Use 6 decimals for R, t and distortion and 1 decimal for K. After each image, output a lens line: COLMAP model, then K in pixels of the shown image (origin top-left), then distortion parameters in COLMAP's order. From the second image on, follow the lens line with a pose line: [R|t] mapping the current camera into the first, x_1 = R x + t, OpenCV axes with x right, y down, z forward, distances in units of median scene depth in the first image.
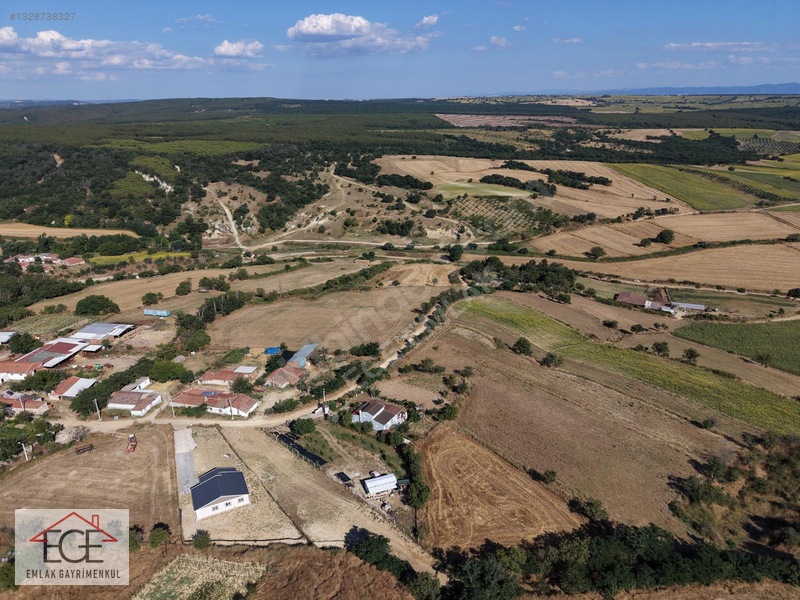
lens RADIAL K [[533.9, 0, 400.0], [0, 533.9, 300.0], [0, 0, 1]] dist [0.031825, -0.032943]
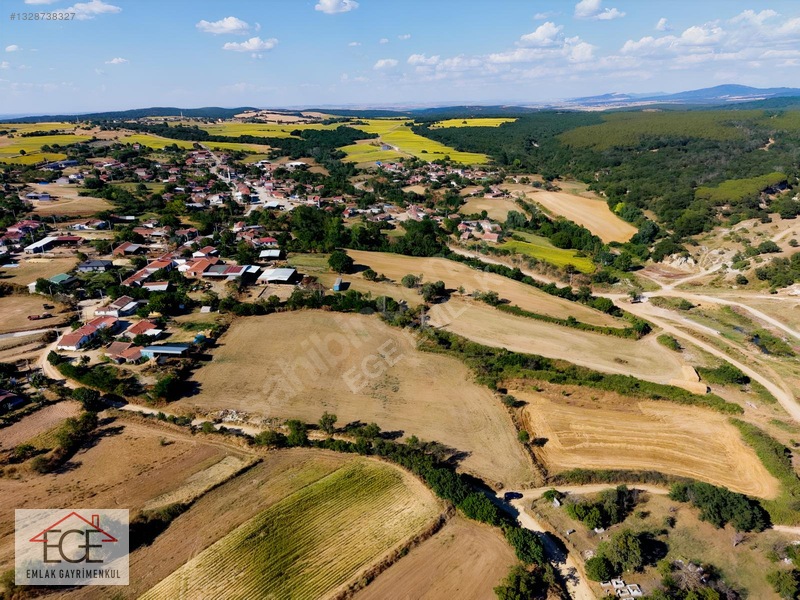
lens RADIAL K [[533.9, 0, 400.0], [0, 533.9, 300.0], [0, 0, 1]] dist [0.031825, -0.032943]
pose [[0.135567, 0.358590, -0.923599, 0.231342], [-0.335254, 0.893817, 0.297818, -0.128181], [0.932323, 0.269266, 0.241391, 0.366545]]
